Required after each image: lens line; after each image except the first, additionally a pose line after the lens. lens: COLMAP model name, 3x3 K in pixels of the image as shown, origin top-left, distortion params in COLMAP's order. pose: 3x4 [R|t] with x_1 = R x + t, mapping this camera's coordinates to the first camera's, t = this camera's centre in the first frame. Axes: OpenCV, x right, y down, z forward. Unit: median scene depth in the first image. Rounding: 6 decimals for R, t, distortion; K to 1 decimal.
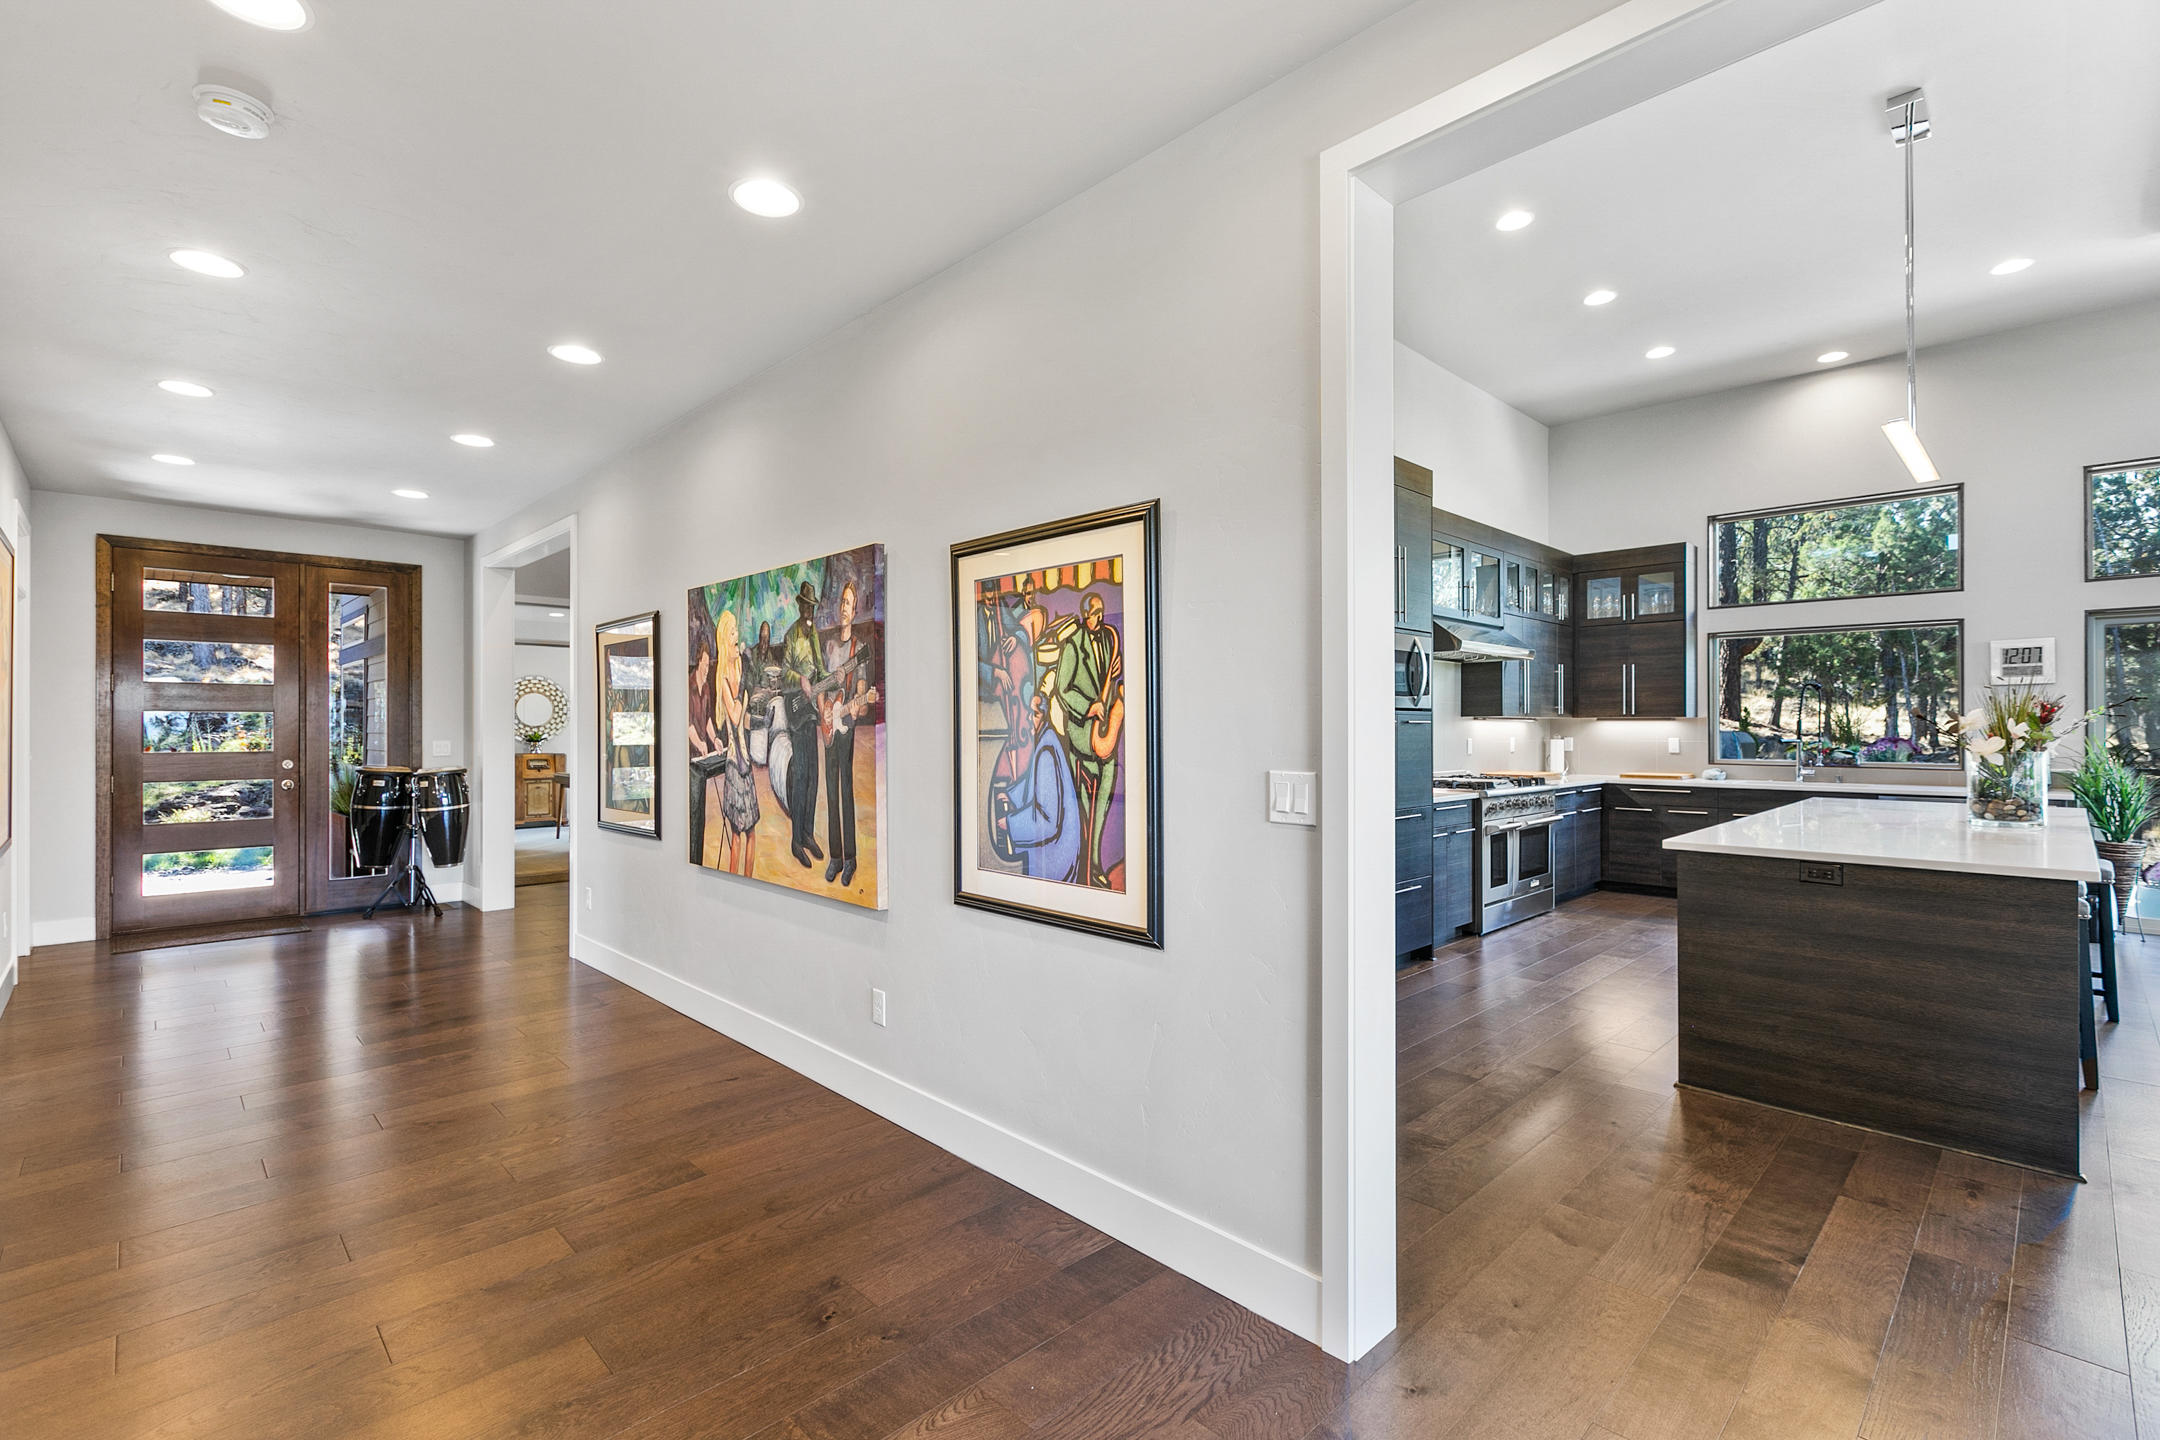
lens RADIAL K [[955.6, 0, 1087.7], [0, 955.6, 724.7], [0, 0, 1]] dist [0.003261, 0.000605]
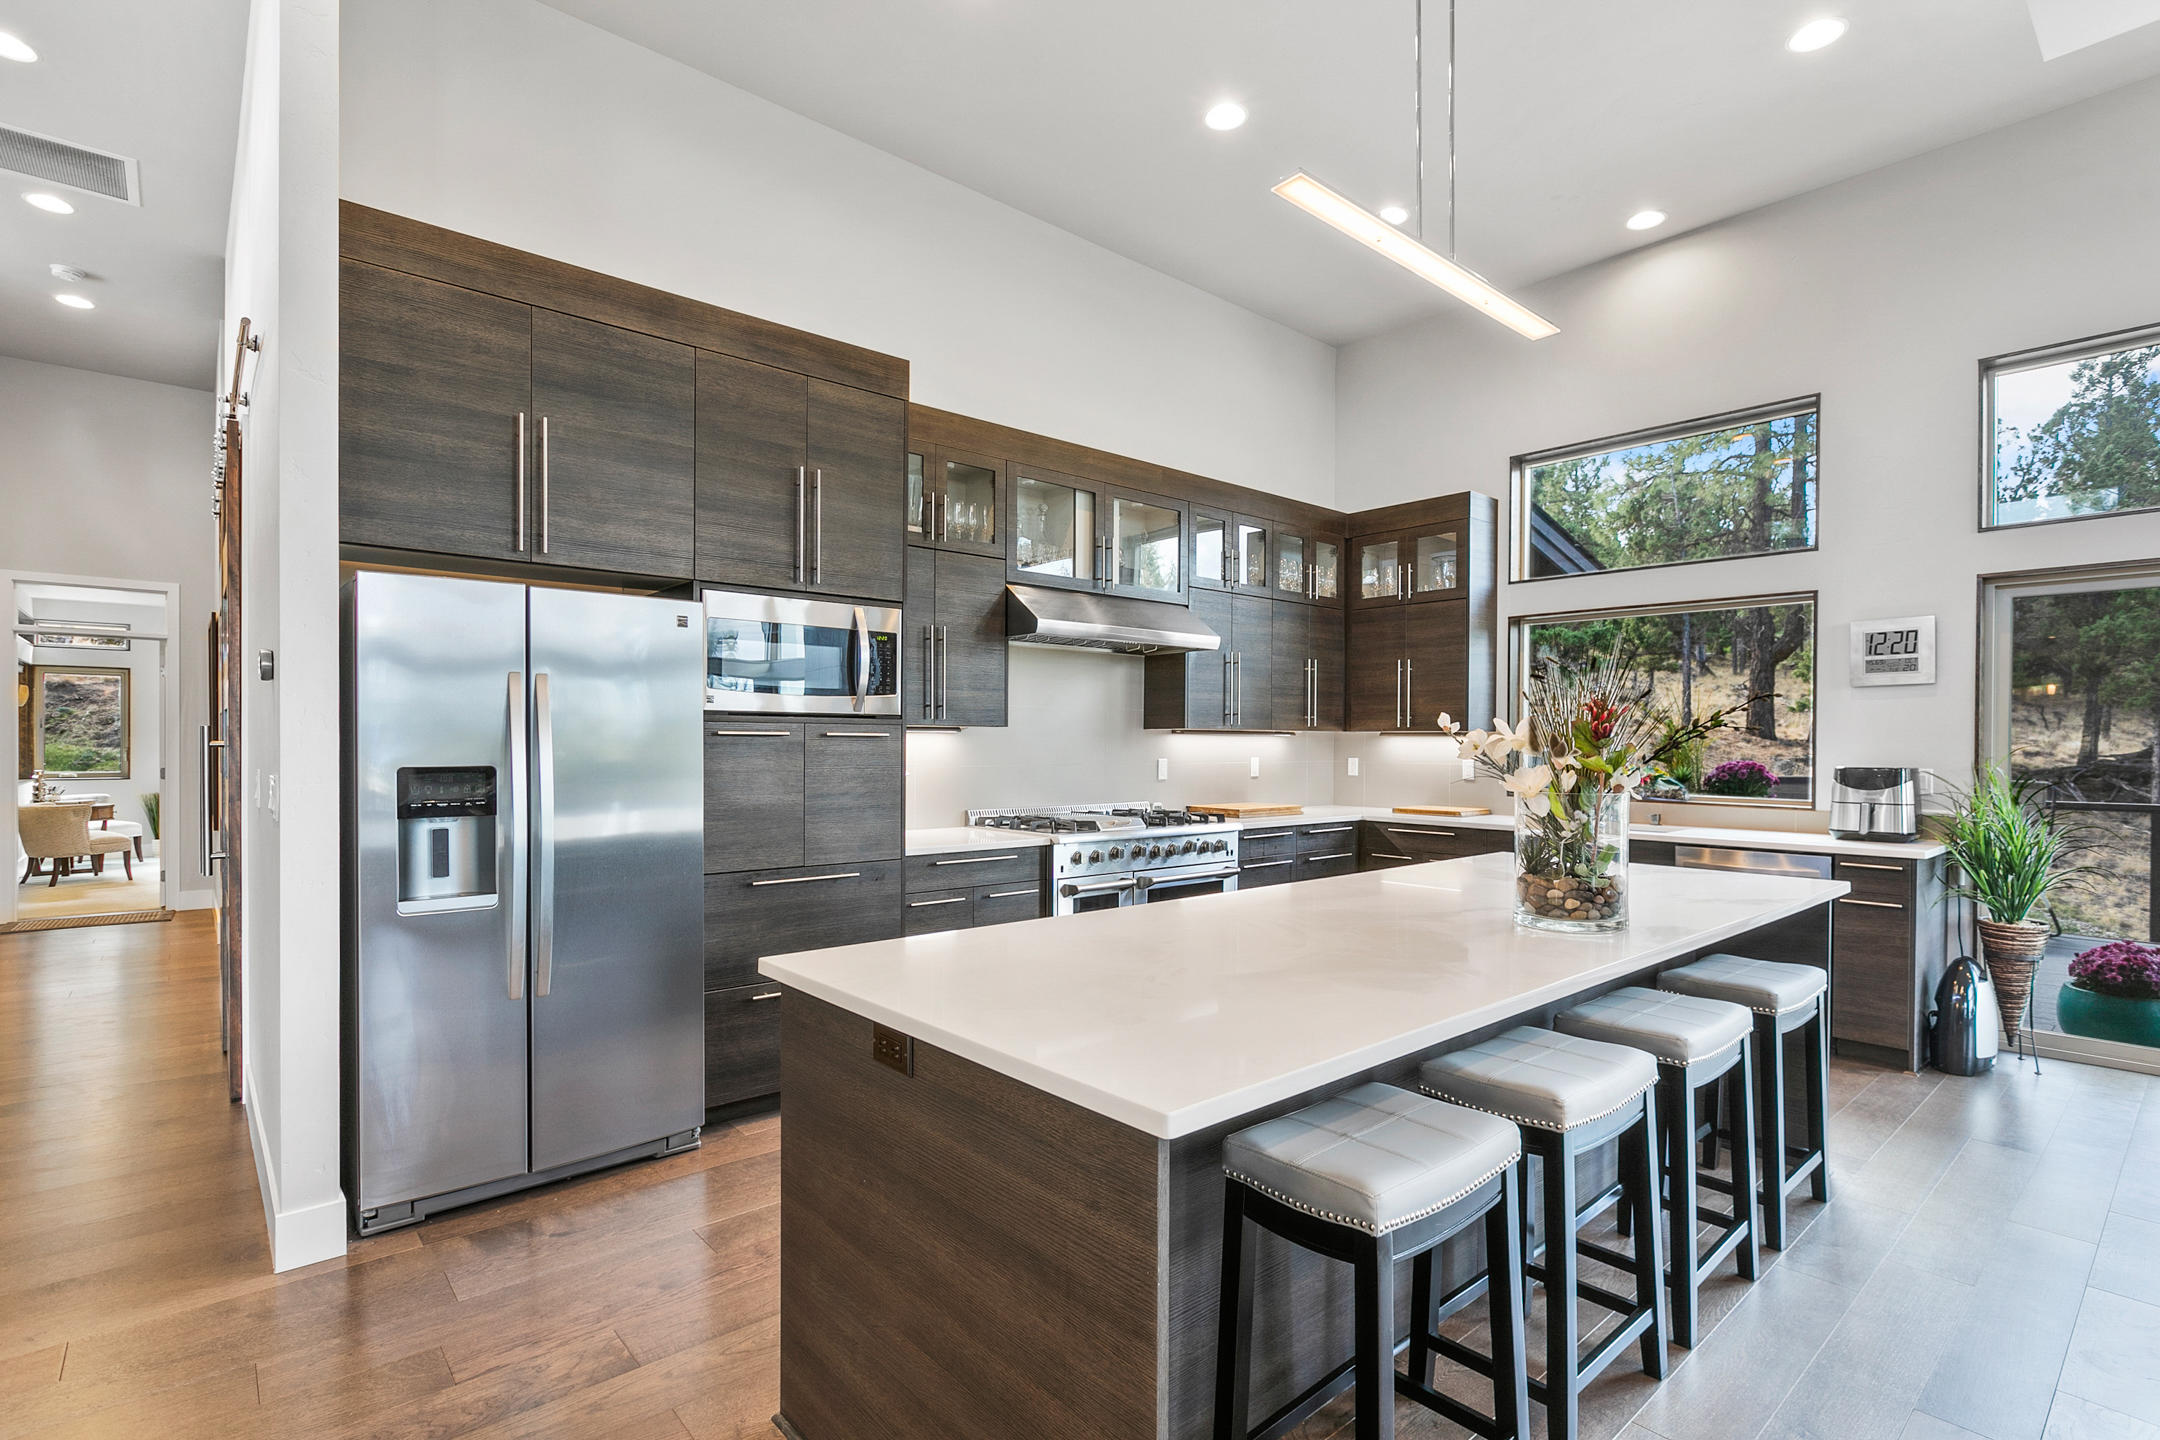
lens RADIAL K [[1016.9, 0, 1080.3], [0, 1016.9, 746.7], [0, 0, 1]] dist [-0.002741, -0.000499]
pose [[0.998049, 0.005946, -0.062155, 0.450619], [-0.005404, 0.999946, 0.008892, -0.001792], [0.062204, -0.008539, 0.998027, 0.247449]]
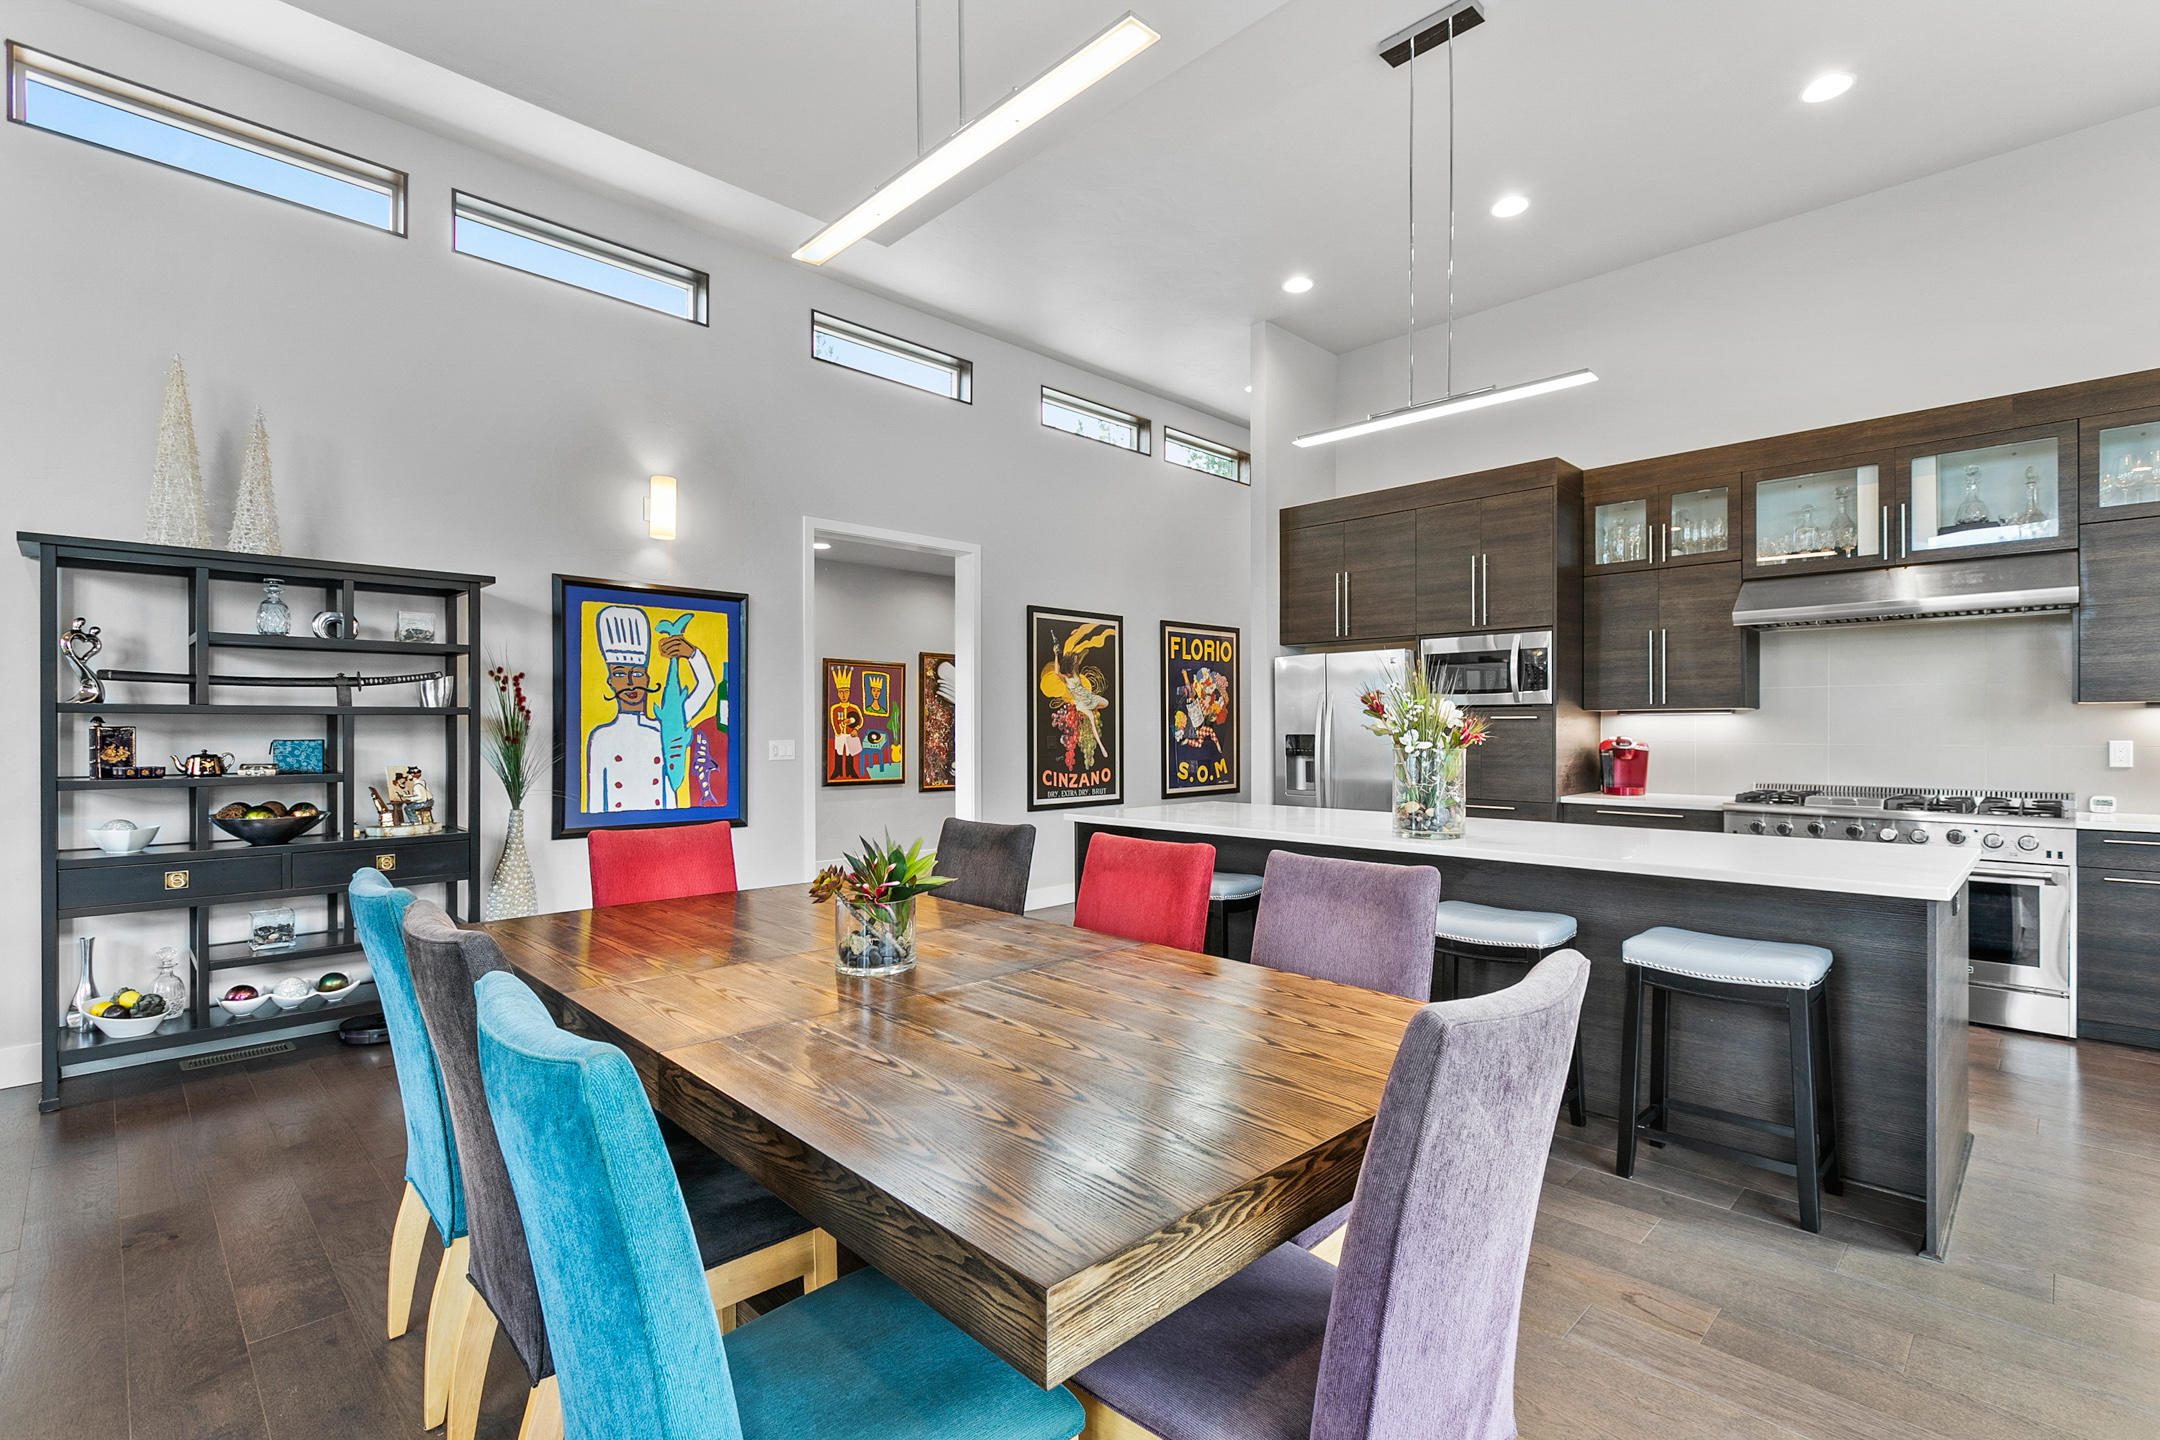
lens RADIAL K [[988.9, 0, 1081.3], [0, 988.9, 731.1], [0, 0, 1]] dist [0.003275, 0.000104]
pose [[0.005658, -0.000539, -0.999984, 1.158563], [0.001496, 0.999999, -0.000530, 0.008987], [0.999983, -0.001493, 0.005659, 0.437208]]
